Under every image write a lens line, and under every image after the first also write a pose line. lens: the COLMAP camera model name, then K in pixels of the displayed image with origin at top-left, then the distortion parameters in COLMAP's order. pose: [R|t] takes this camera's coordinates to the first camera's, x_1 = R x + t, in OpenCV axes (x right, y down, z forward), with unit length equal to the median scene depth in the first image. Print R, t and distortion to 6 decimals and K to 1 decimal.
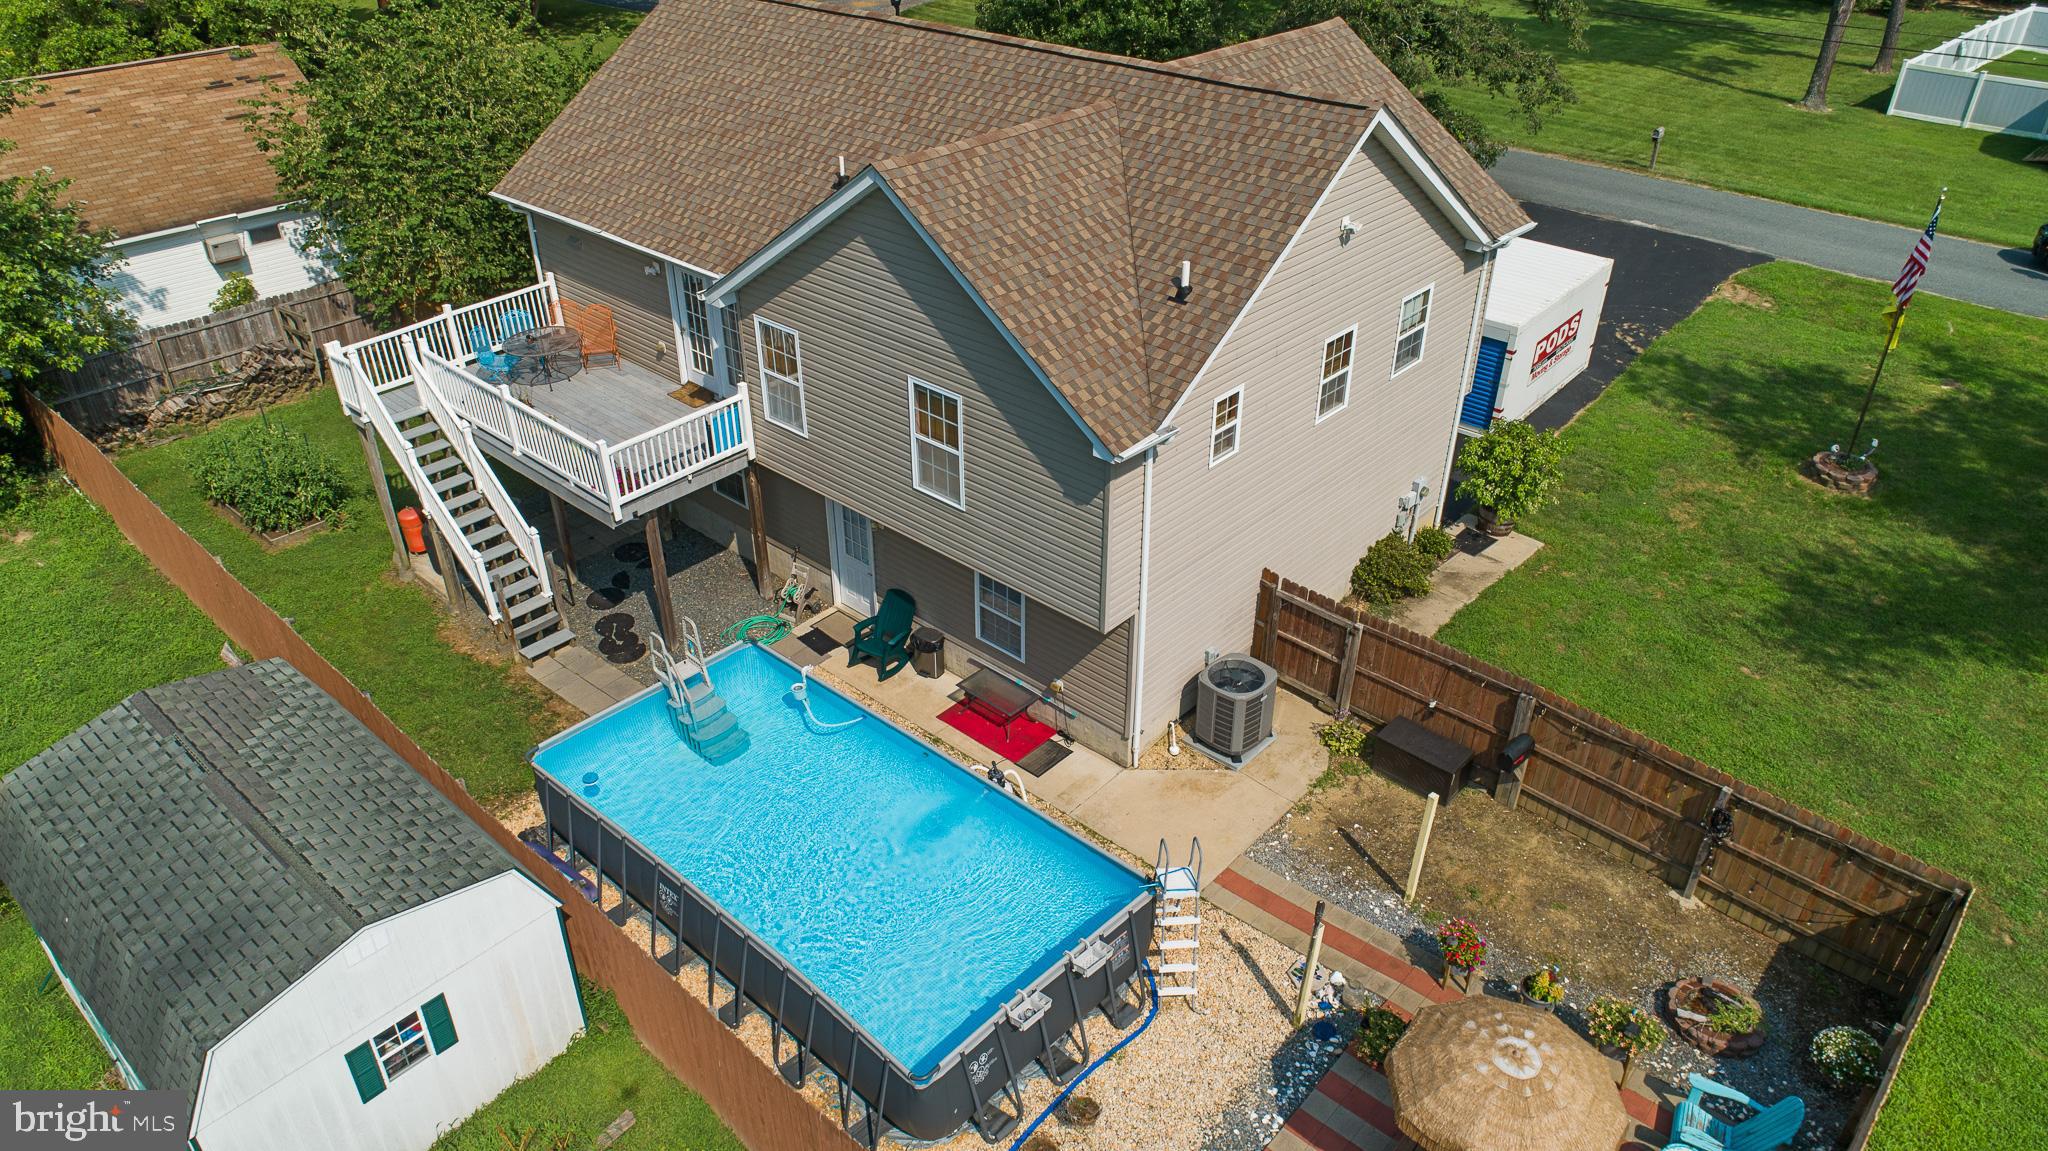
lens RADIAL K [[1369.0, 0, 1024.0], [0, 1369.0, 575.5], [0, 0, 1]] dist [-0.023071, 0.006301]
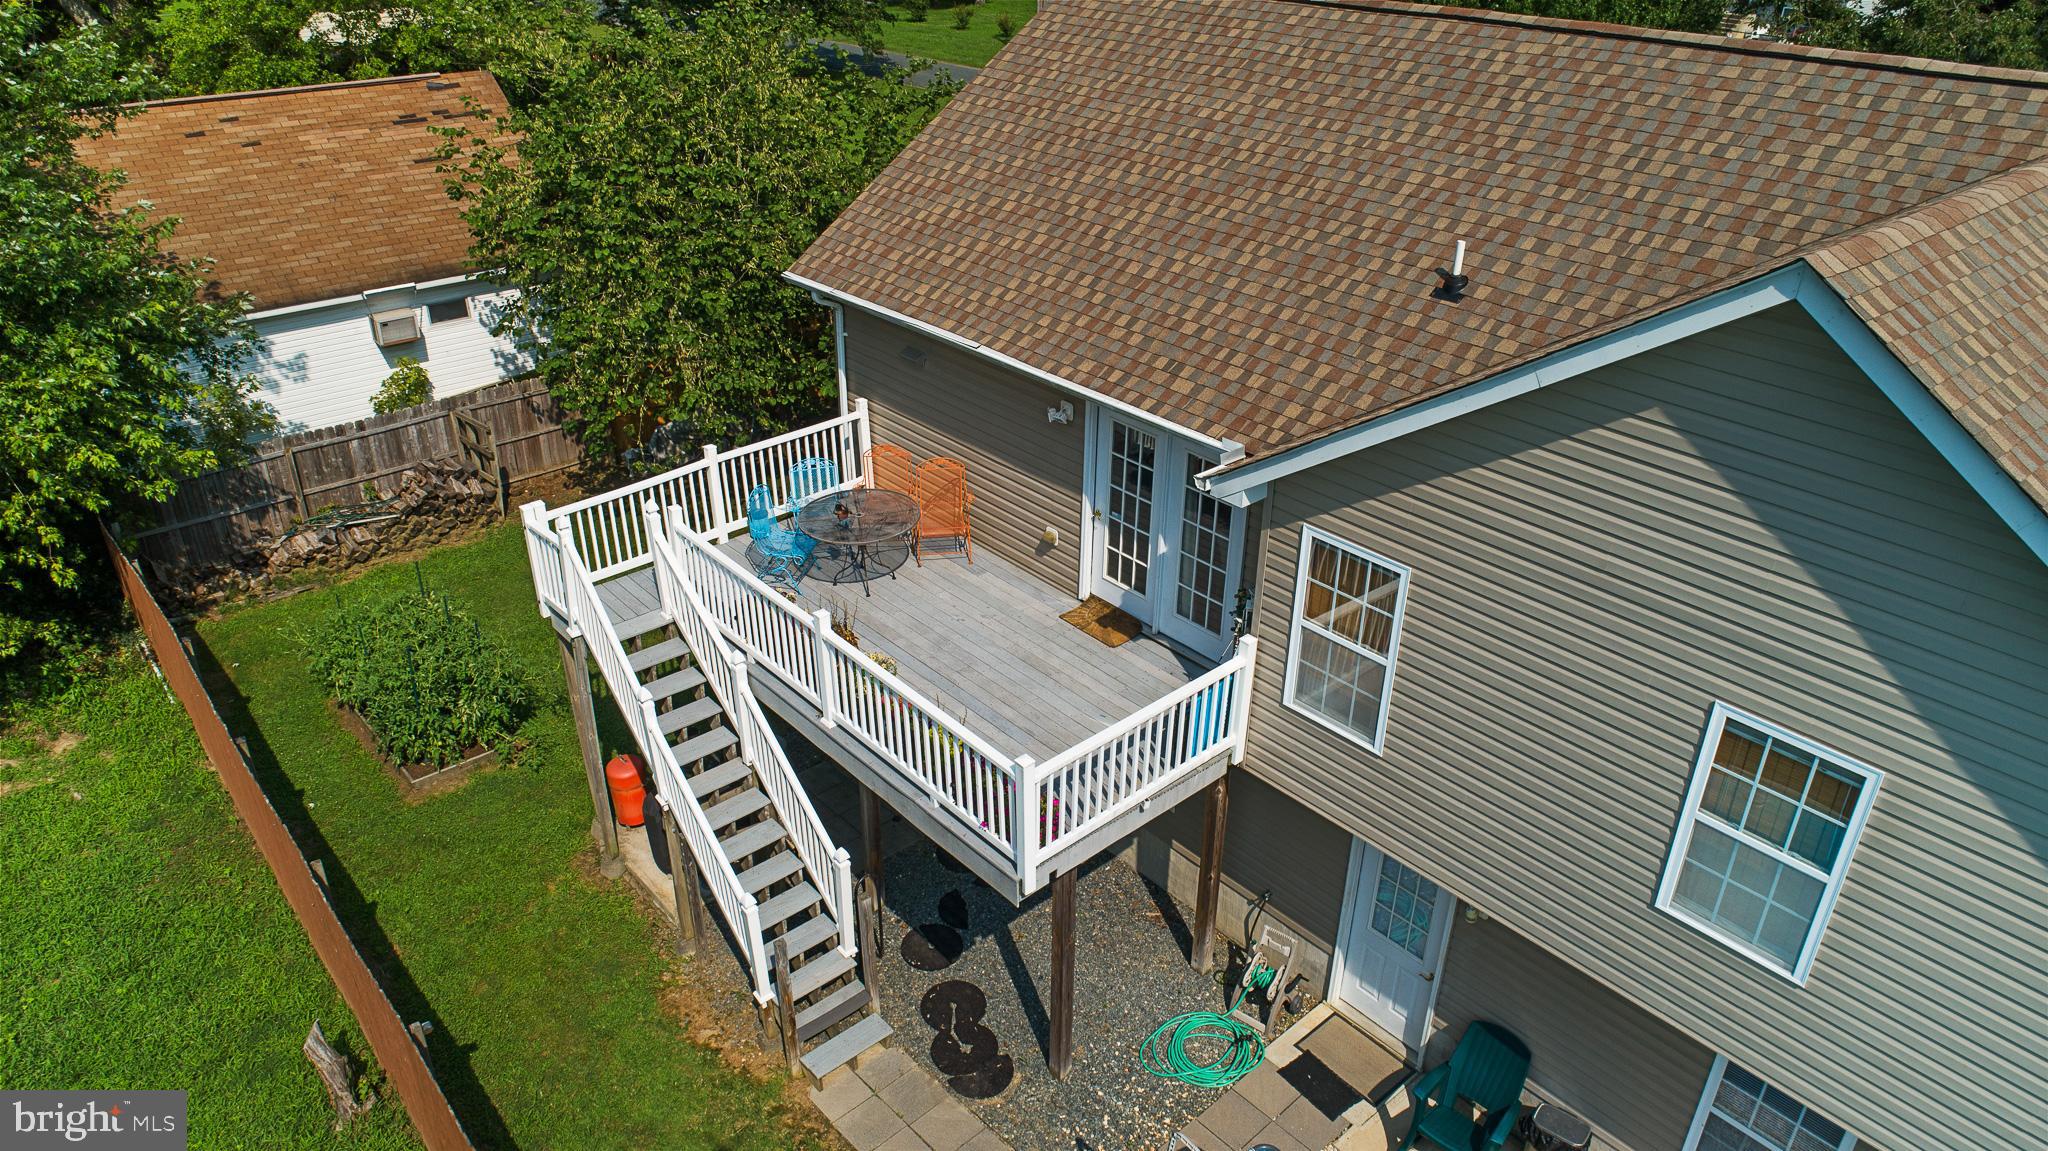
lens RADIAL K [[1369.0, 0, 1024.0], [0, 1369.0, 575.5], [0, 0, 1]] dist [-0.023071, 0.006301]
pose [[0.993347, 0.062536, -0.096702, -0.219251], [-0.068456, 0.995898, -0.059164, -0.113751], [0.092606, 0.065390, 0.993553, 0.396893]]
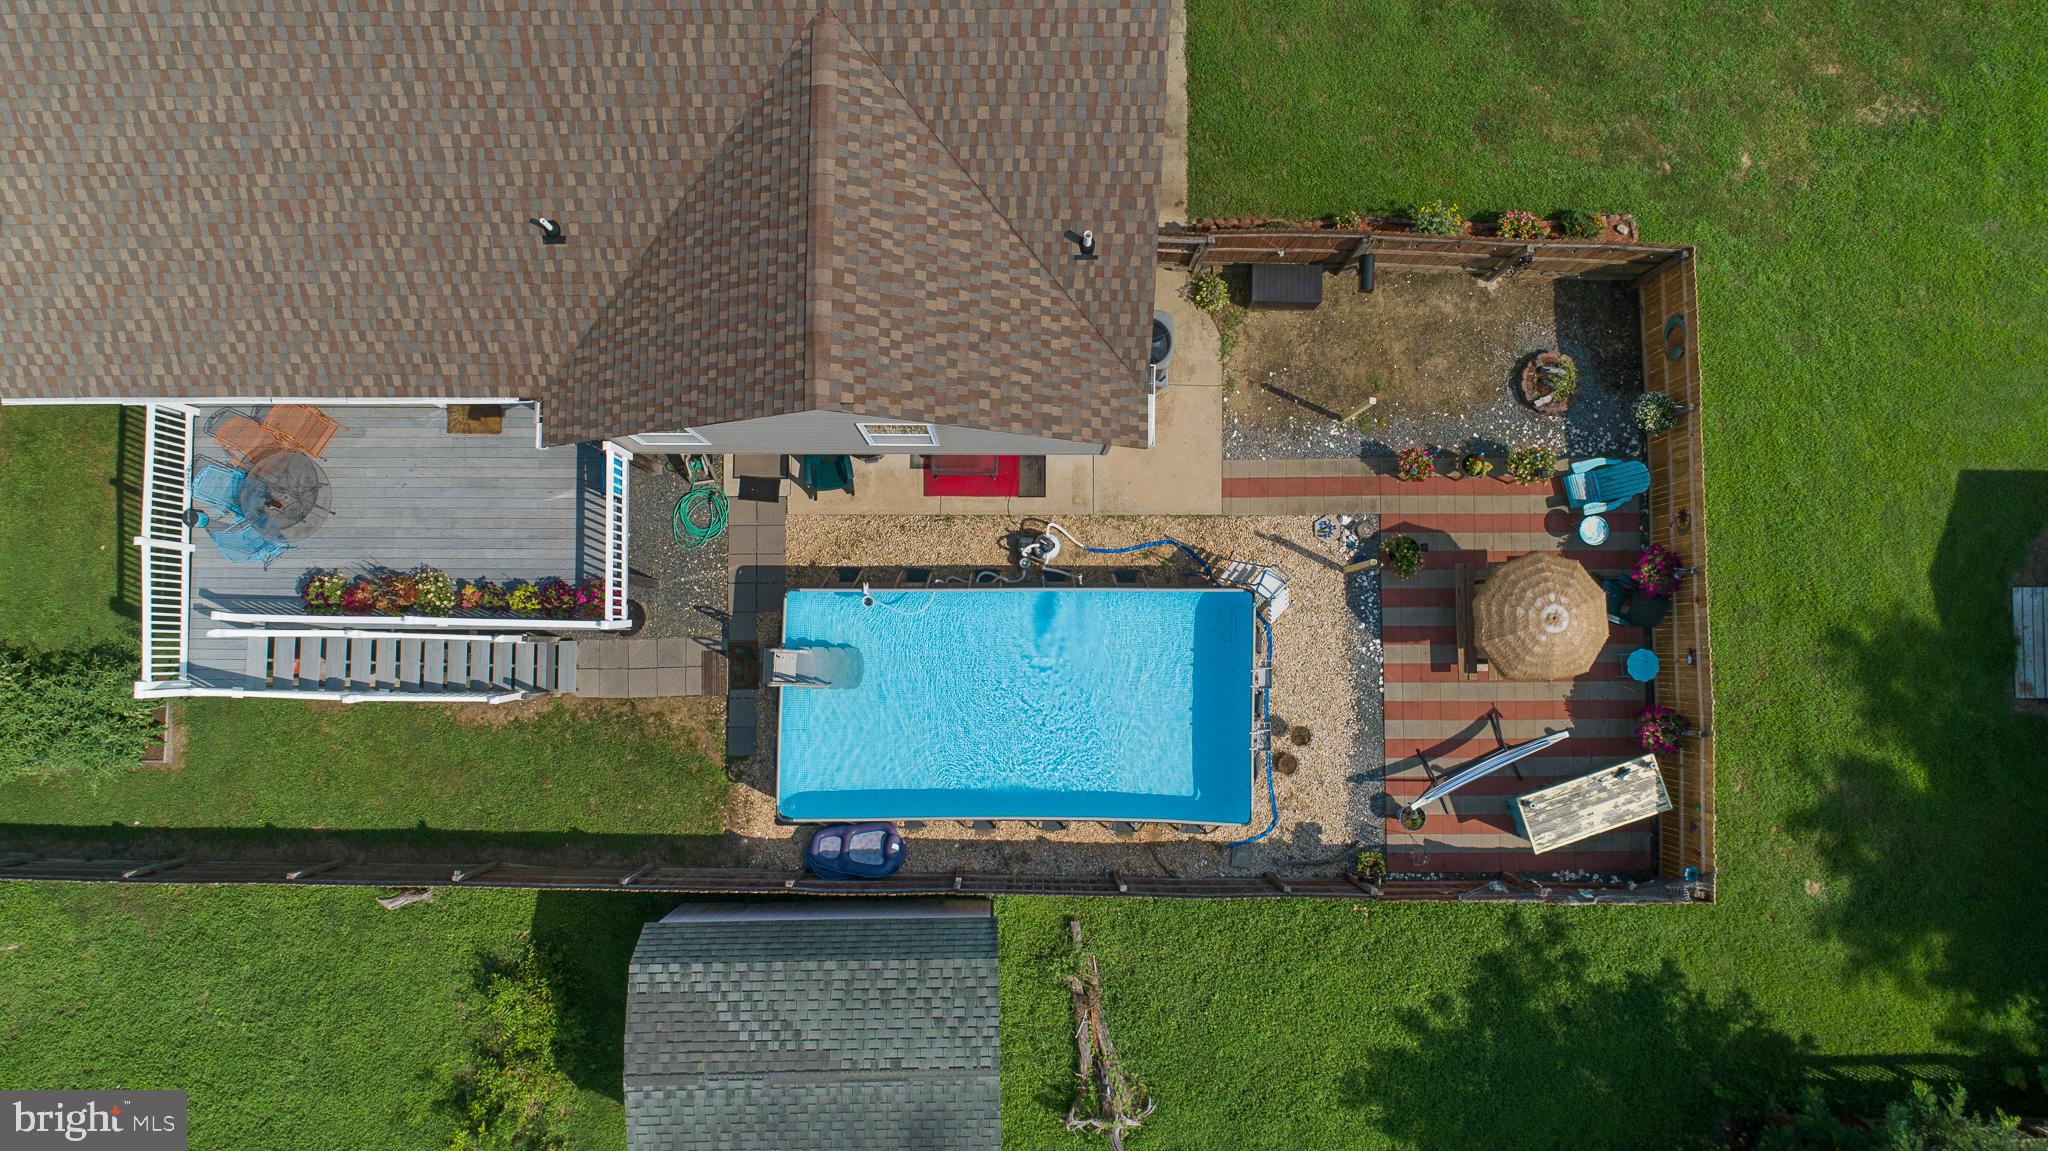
lens RADIAL K [[1369.0, 0, 1024.0], [0, 1369.0, 575.5], [0, 0, 1]] dist [-0.023071, 0.006301]
pose [[0.741576, -0.668909, 0.051245, -0.092917], [0.349323, 0.450226, 0.821749, -0.680151], [-0.572747, -0.591488, 0.567541, 0.237802]]
